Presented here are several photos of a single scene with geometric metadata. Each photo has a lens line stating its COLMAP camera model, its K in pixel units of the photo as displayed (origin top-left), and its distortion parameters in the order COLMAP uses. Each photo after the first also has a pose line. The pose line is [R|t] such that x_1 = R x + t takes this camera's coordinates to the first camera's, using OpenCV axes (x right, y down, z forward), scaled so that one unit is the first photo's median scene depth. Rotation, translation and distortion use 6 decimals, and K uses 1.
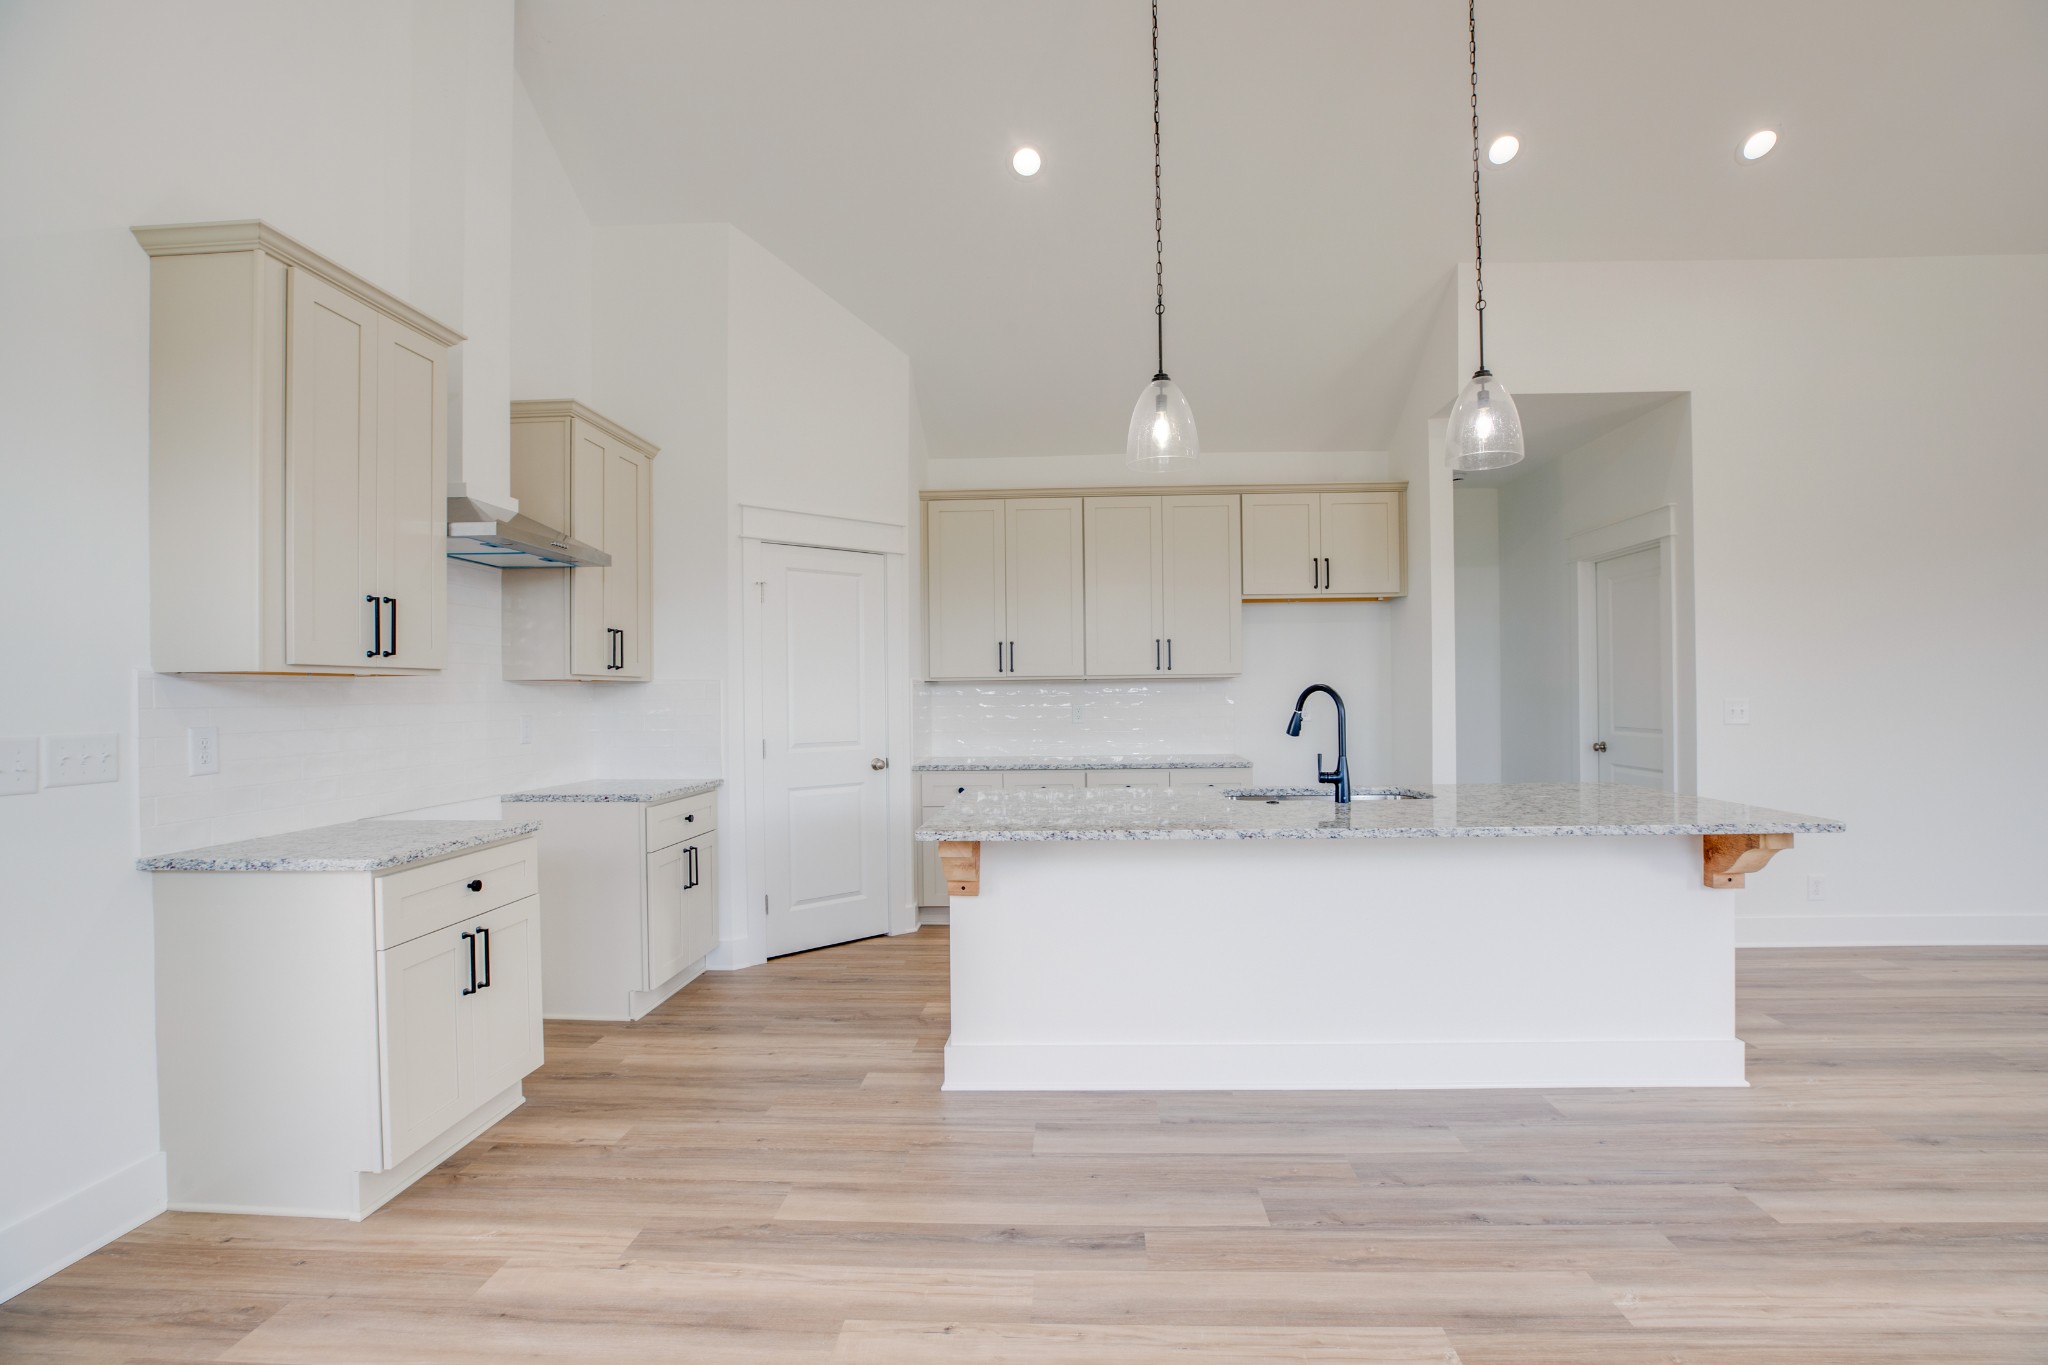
lens RADIAL K [[938.7, 0, 1036.2], [0, 938.7, 698.9], [0, 0, 1]] dist [-0.041613, 0.009961]
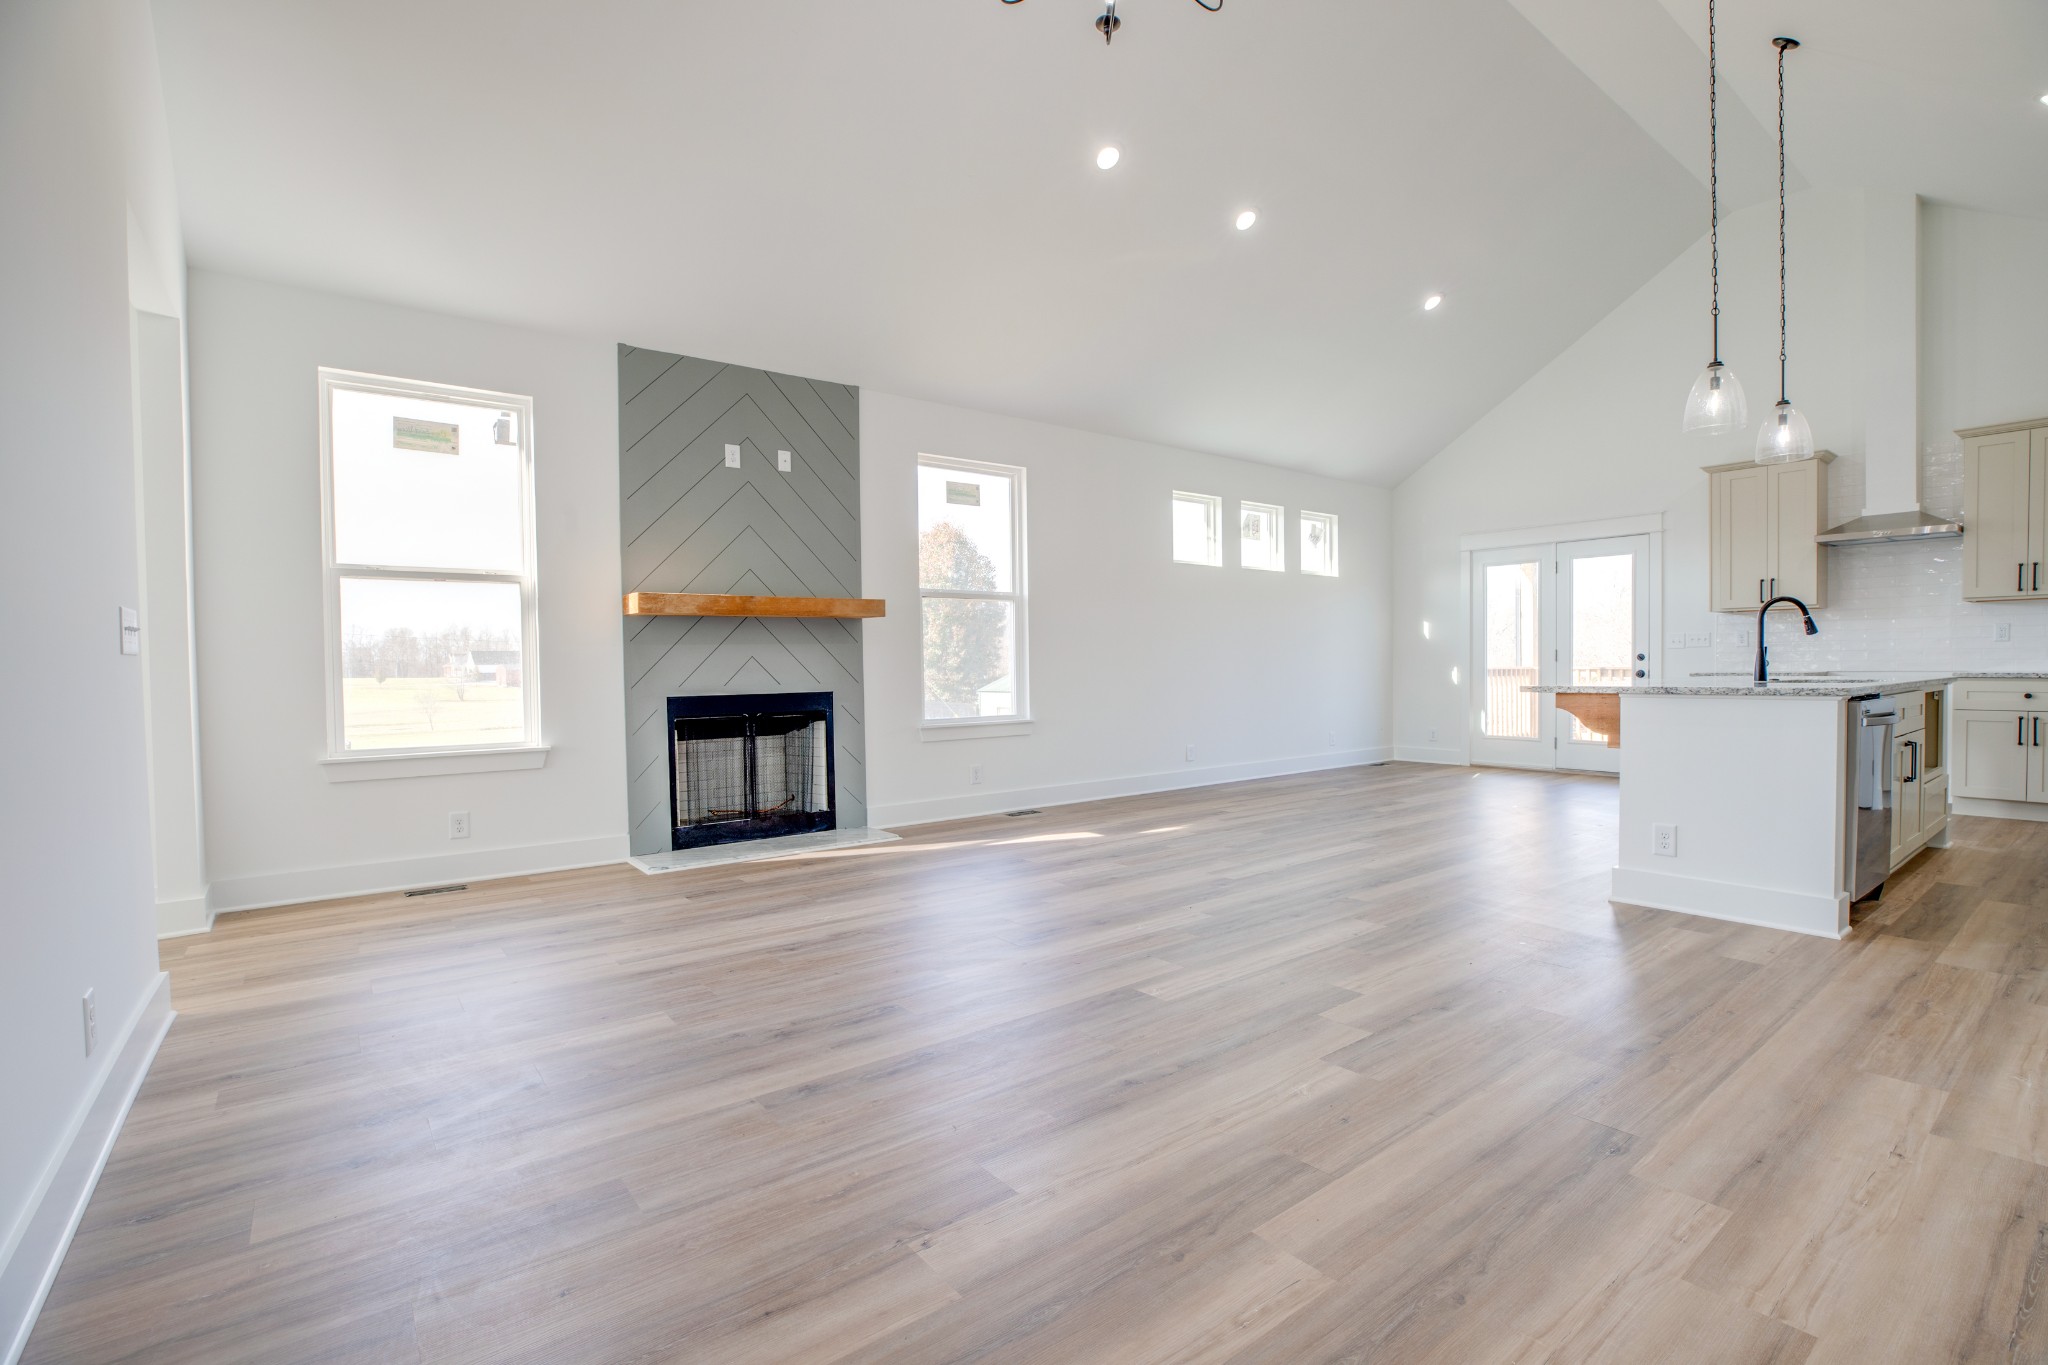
lens RADIAL K [[938.7, 0, 1041.3], [0, 938.7, 689.5], [0, 0, 1]] dist [-0.041613, 0.009961]
pose [[-0.755163, 0.039410, -0.654351, 2.435629], [0.018585, 0.999077, 0.038723, 0.058069], [0.655274, 0.017081, -0.755198, 1.580063]]
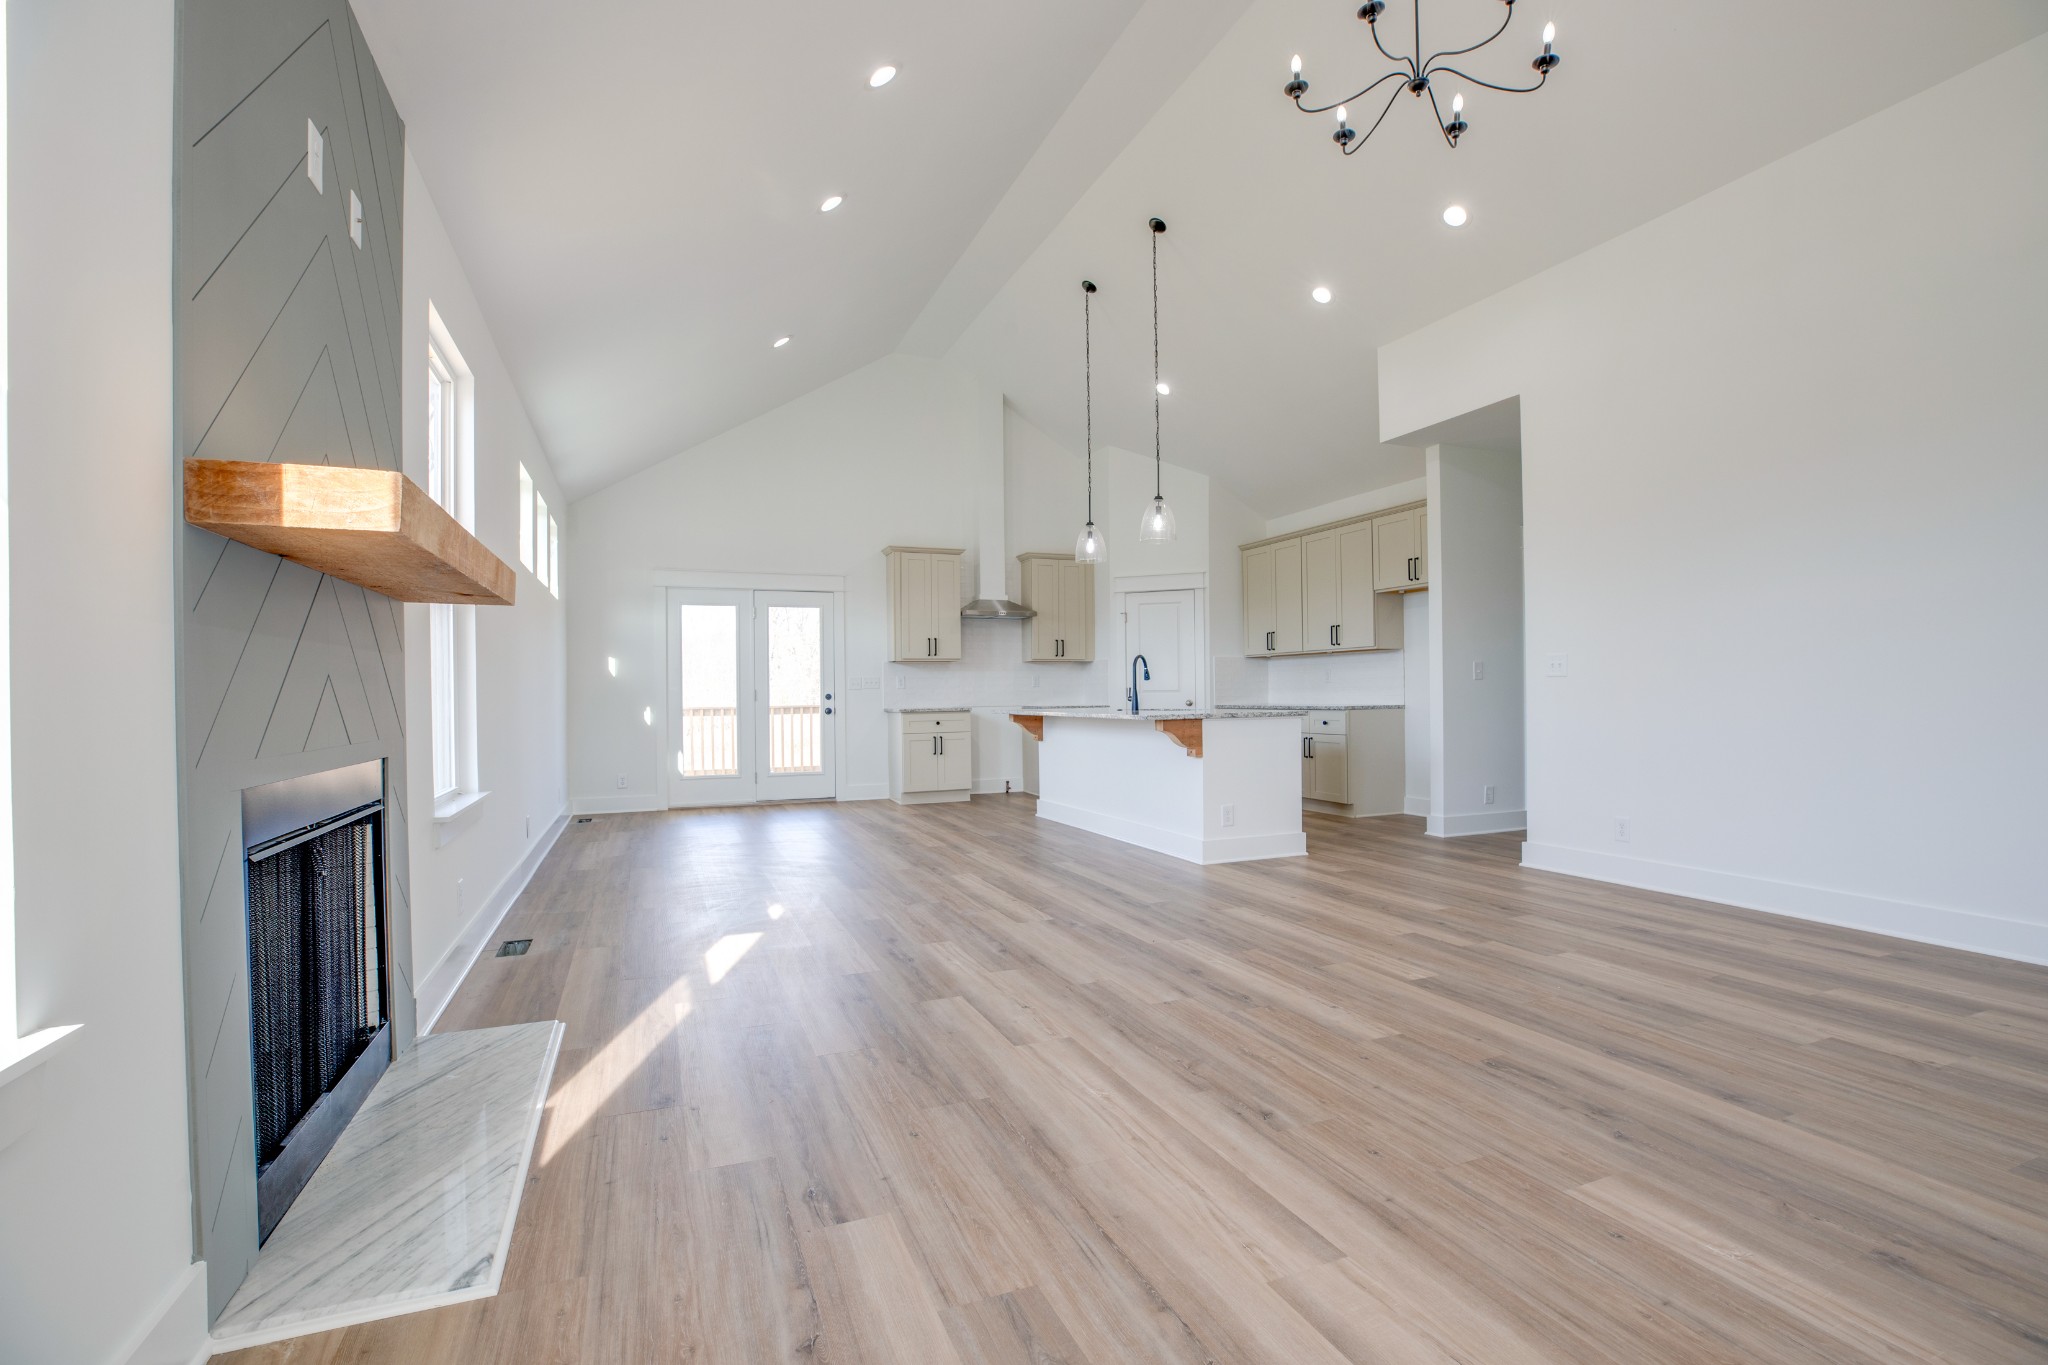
lens RADIAL K [[938.7, 0, 1041.0], [0, 938.7, 695.3], [0, 0, 1]] dist [-0.041613, 0.009961]
pose [[0.428771, 0.009227, -0.903366, 2.547909], [0.001608, 0.999938, 0.010977, 0.061911], [0.903412, -0.006159, 0.428730, -0.120642]]
